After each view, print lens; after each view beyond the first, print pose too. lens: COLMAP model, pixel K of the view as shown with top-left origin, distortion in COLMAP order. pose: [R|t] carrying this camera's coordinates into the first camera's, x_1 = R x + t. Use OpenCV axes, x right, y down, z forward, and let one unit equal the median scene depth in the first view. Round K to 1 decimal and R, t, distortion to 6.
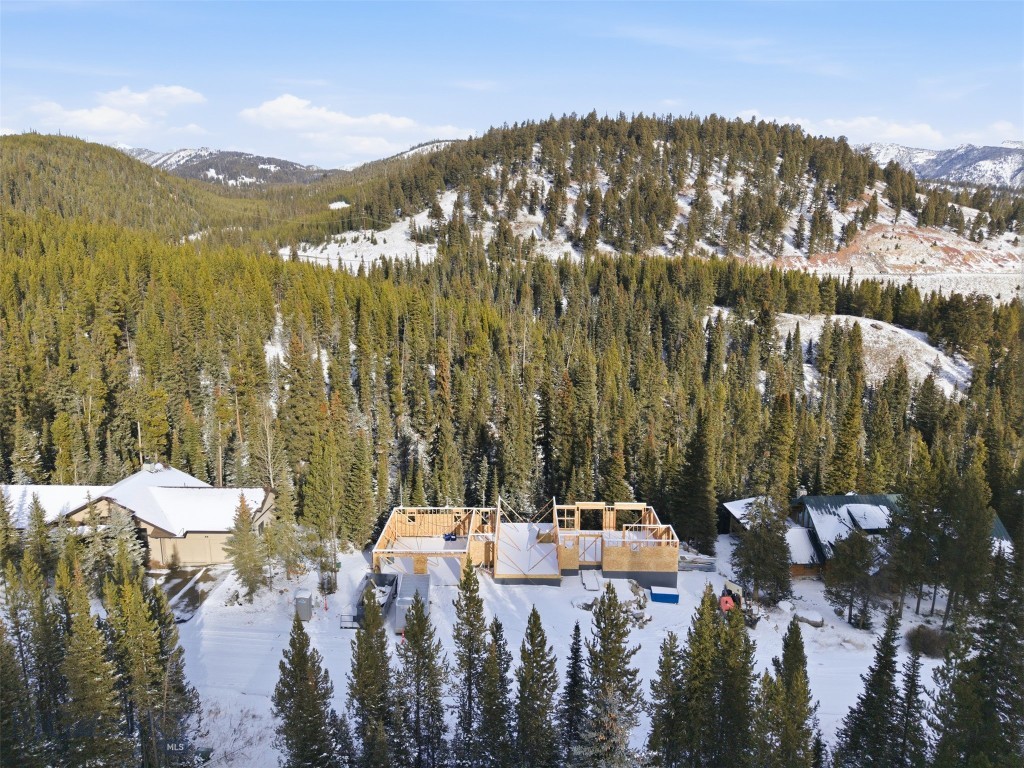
lens RADIAL K [[681.4, 0, 515.5], [0, 681.4, 385.5], [0, 0, 1]] dist [0.018509, -0.020116]
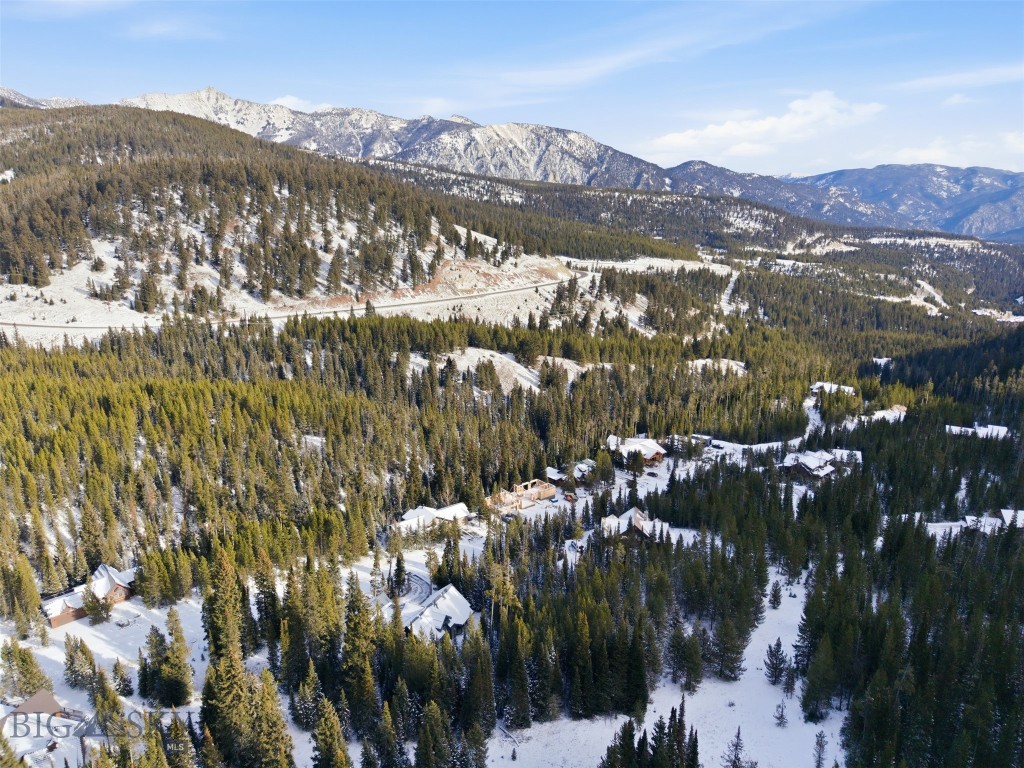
lens RADIAL K [[681.4, 0, 513.1], [0, 681.4, 380.8], [0, 0, 1]] dist [0.018509, -0.020116]
pose [[0.772965, -0.162074, 0.613398, -0.337107], [0.121248, 0.986737, 0.107930, -0.123000], [-0.622755, -0.009053, 0.782365, -0.285453]]
